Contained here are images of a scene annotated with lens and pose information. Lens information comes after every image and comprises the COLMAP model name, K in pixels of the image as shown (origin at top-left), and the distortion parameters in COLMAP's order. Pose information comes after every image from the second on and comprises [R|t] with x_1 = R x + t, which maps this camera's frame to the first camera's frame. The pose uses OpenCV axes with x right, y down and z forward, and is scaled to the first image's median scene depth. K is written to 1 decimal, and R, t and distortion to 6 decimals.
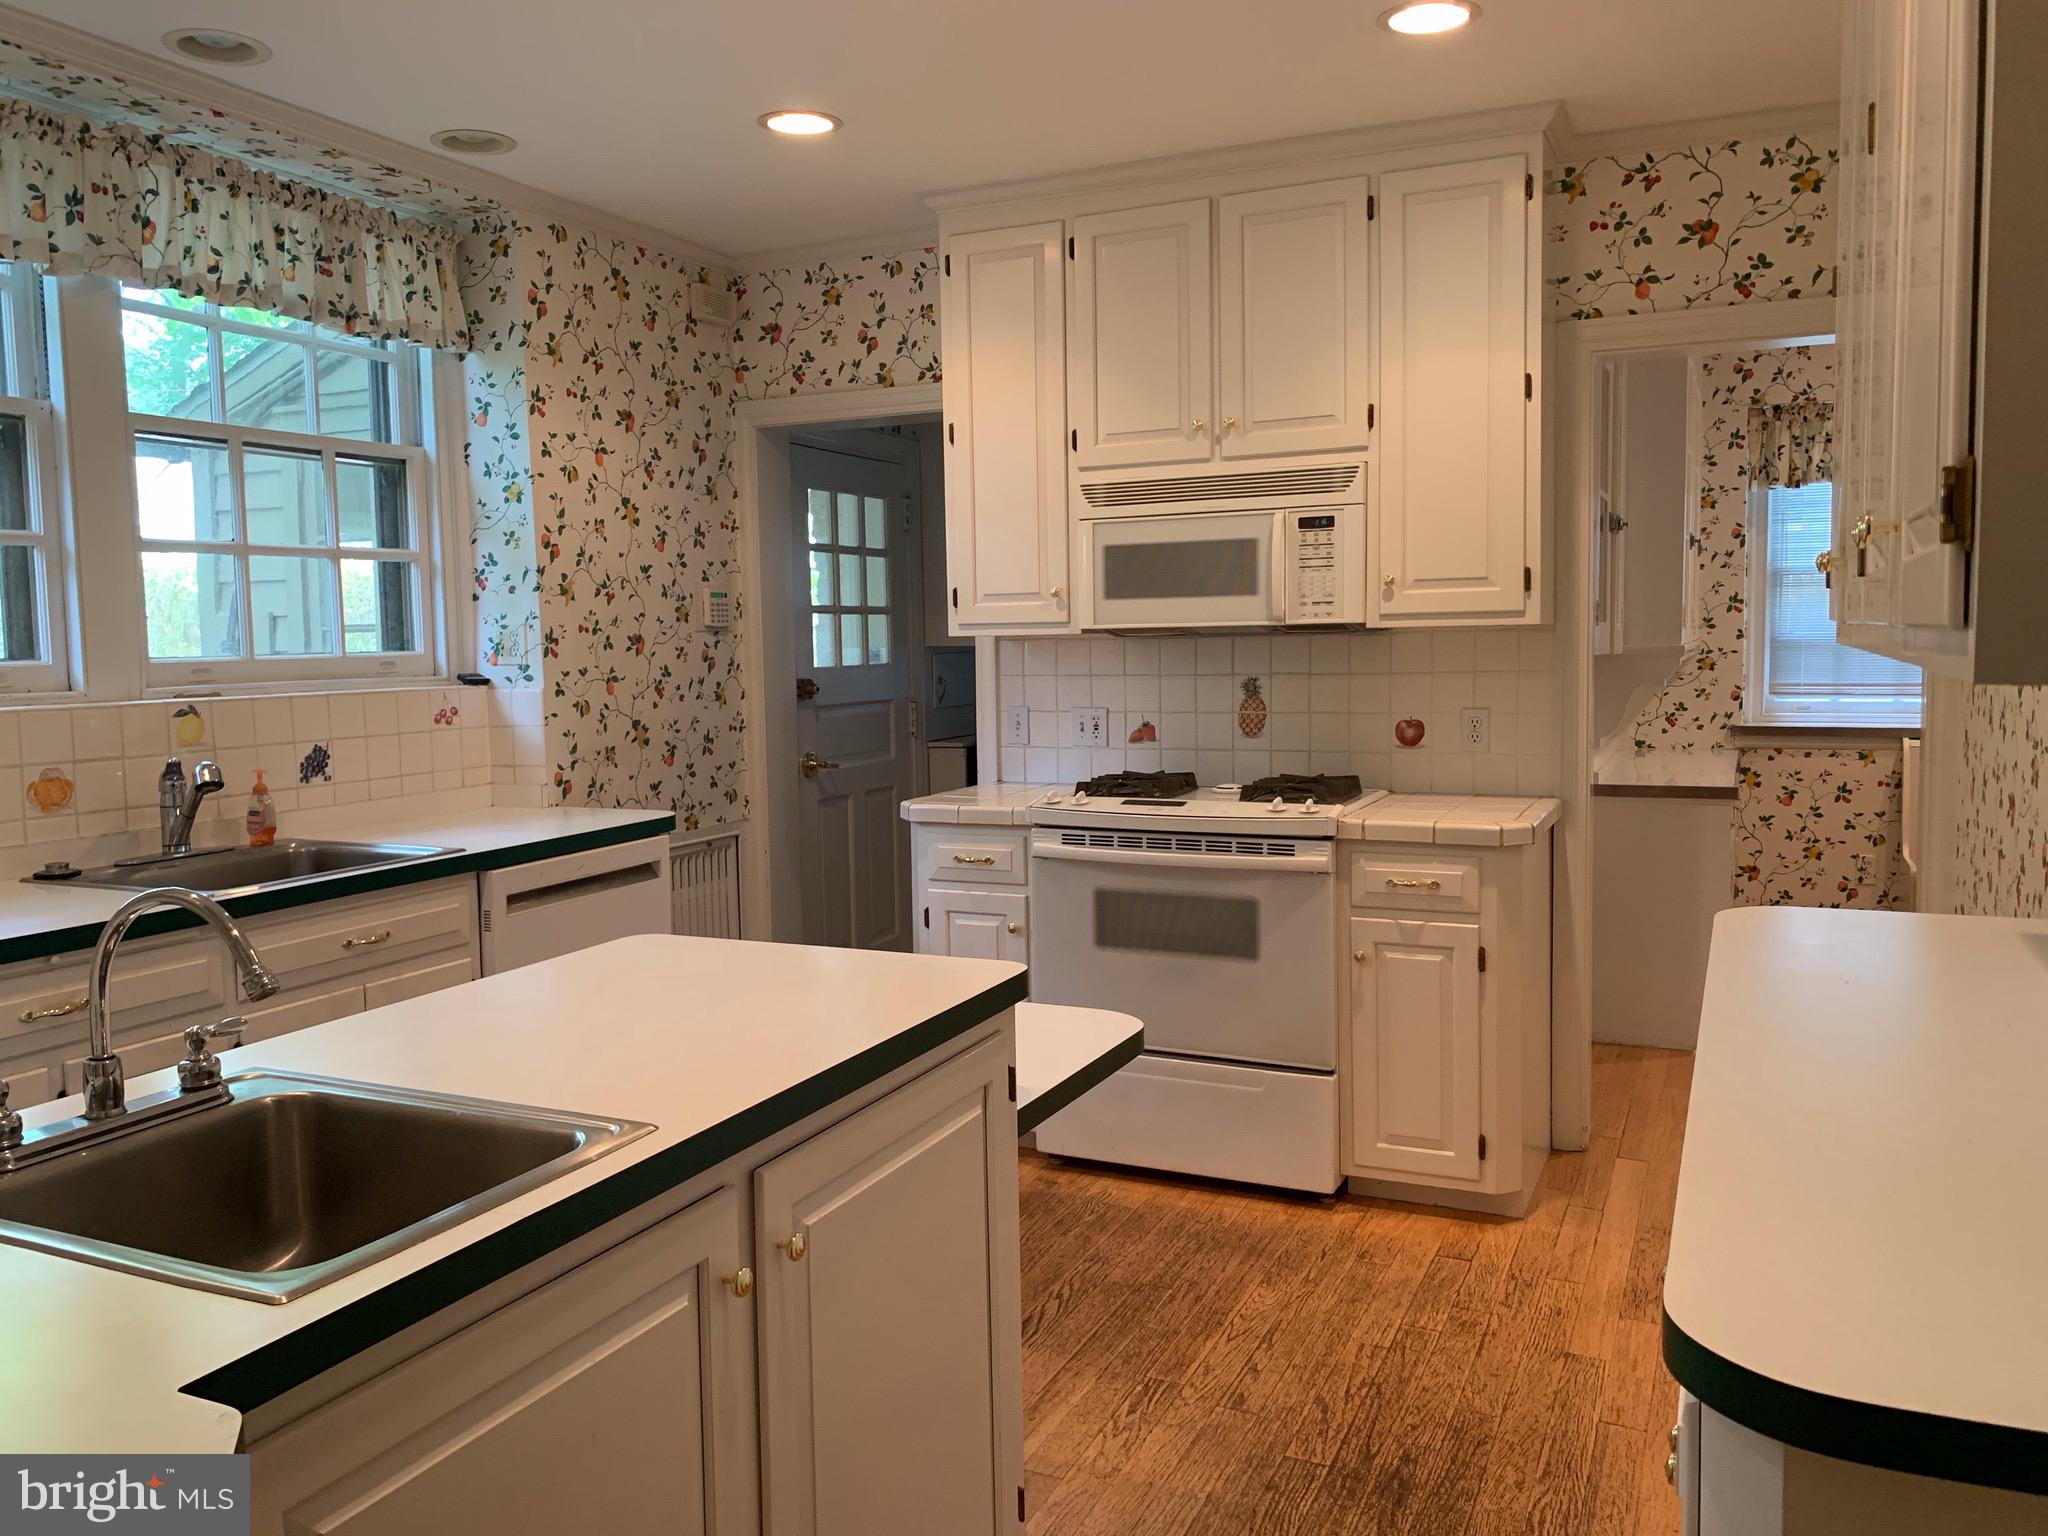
lens RADIAL K [[1553.4, 0, 1040.4], [0, 1553.4, 711.0], [0, 0, 1]] dist [0.036248, -0.028293]
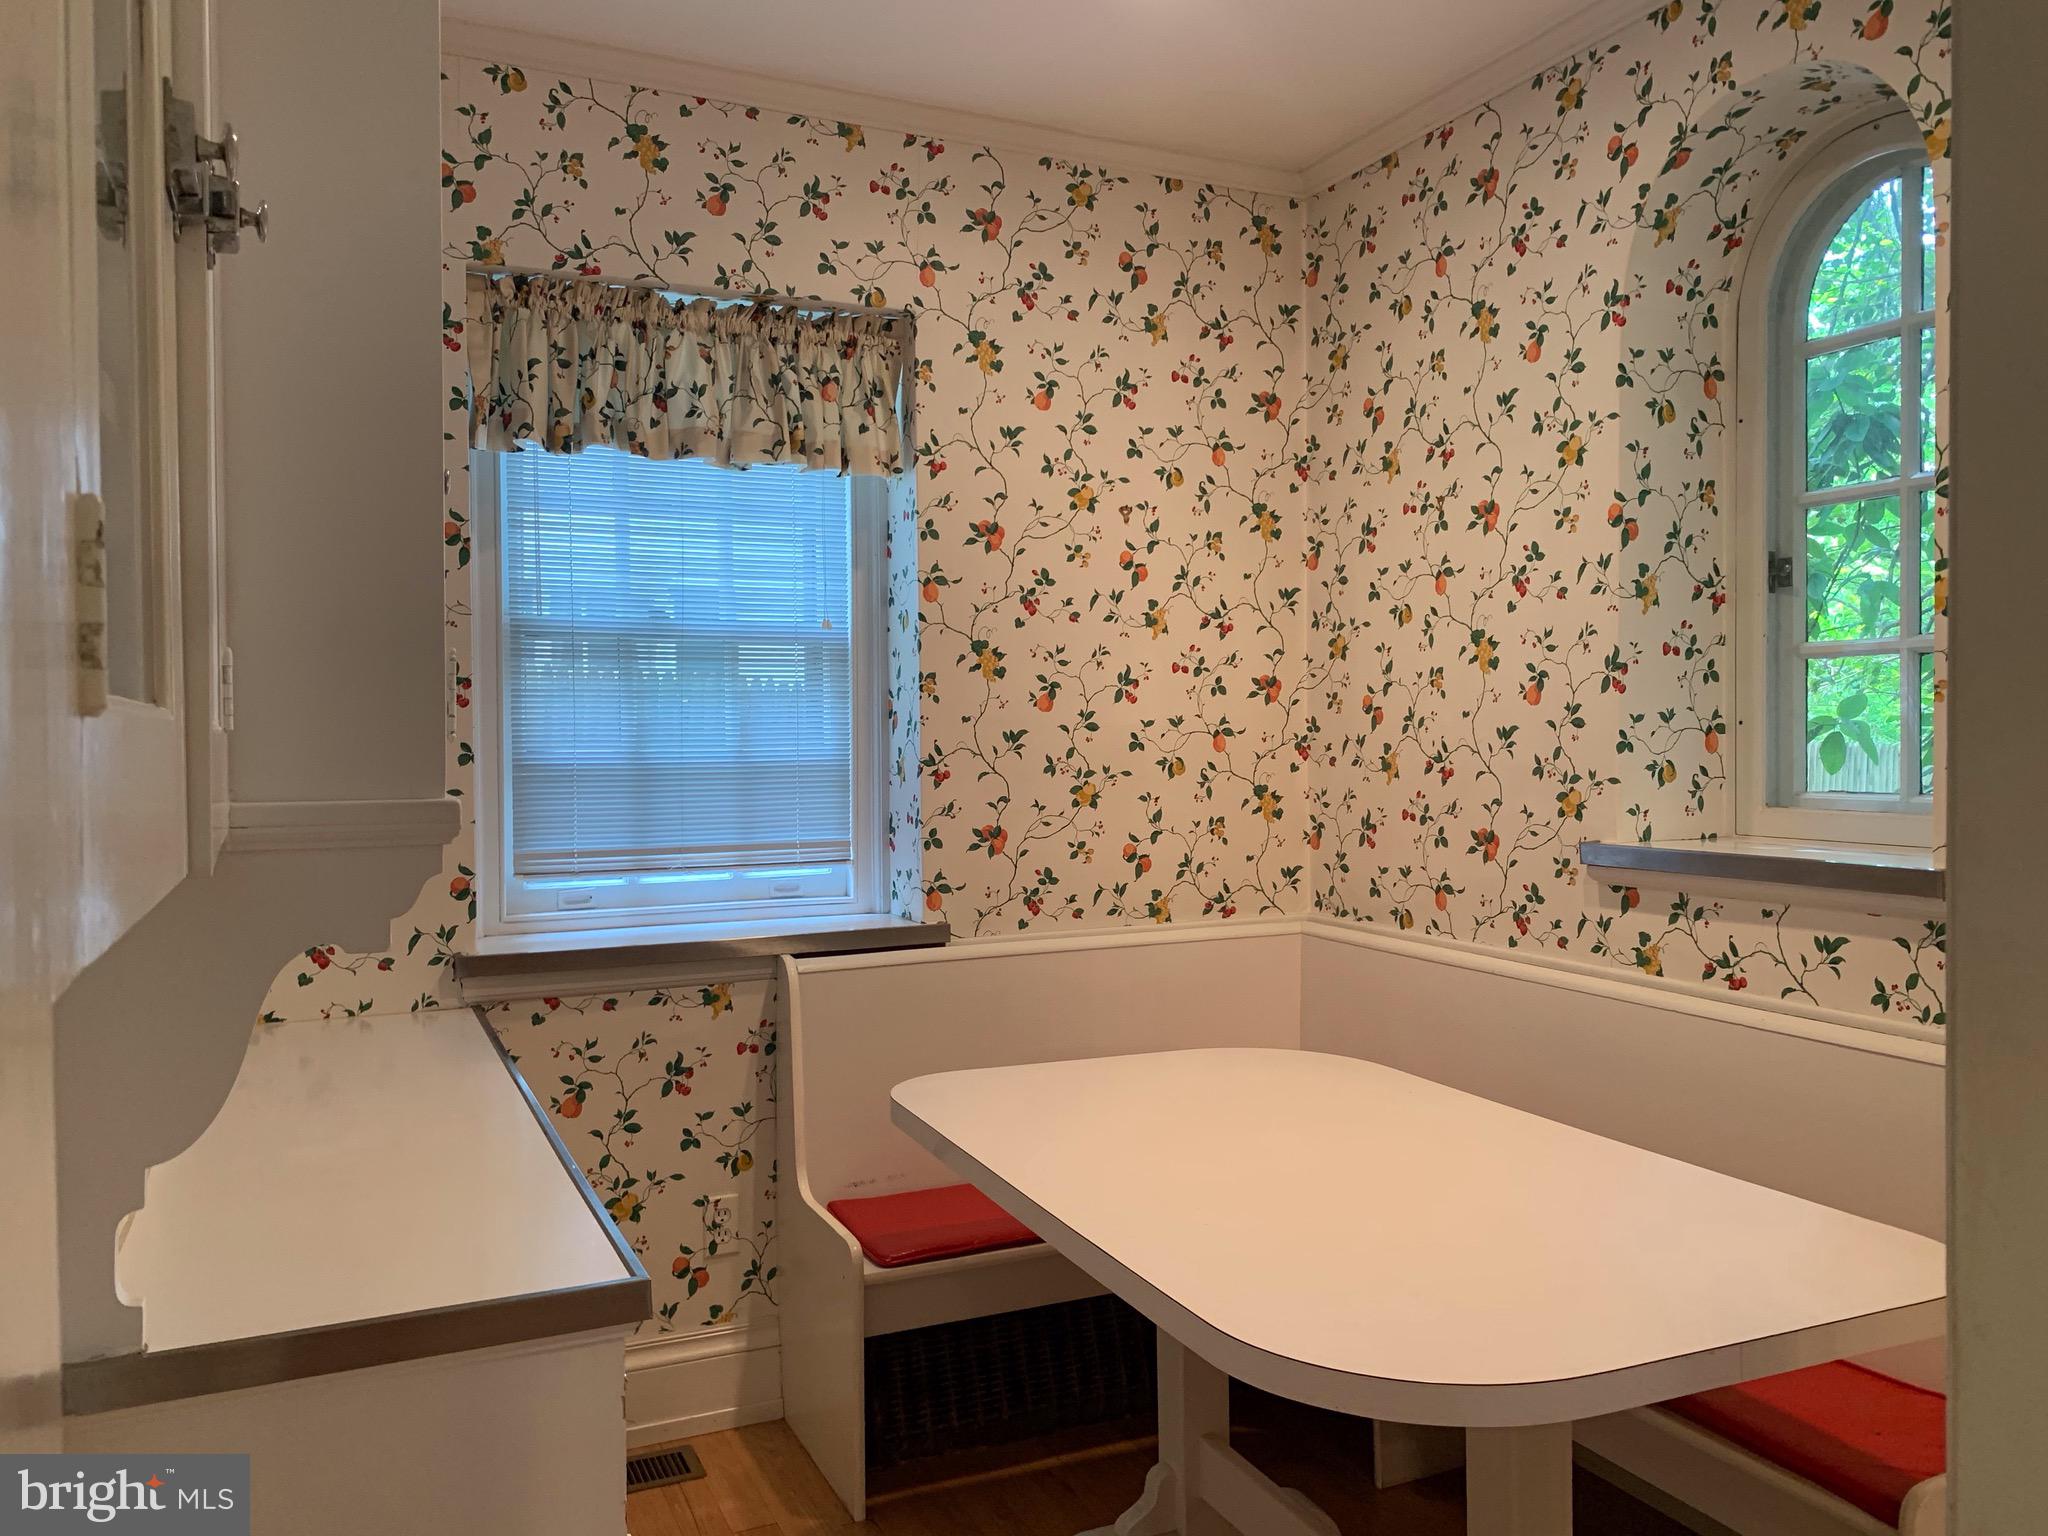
lens RADIAL K [[1553.4, 0, 1028.7], [0, 1553.4, 763.4], [0, 0, 1]] dist [0.036248, -0.028293]
pose [[0.649217, -0.006431, 0.760576, 0.207003], [0.037455, 0.999021, -0.023523, -0.029271], [-0.759681, 0.043759, 0.648822, 0.577775]]
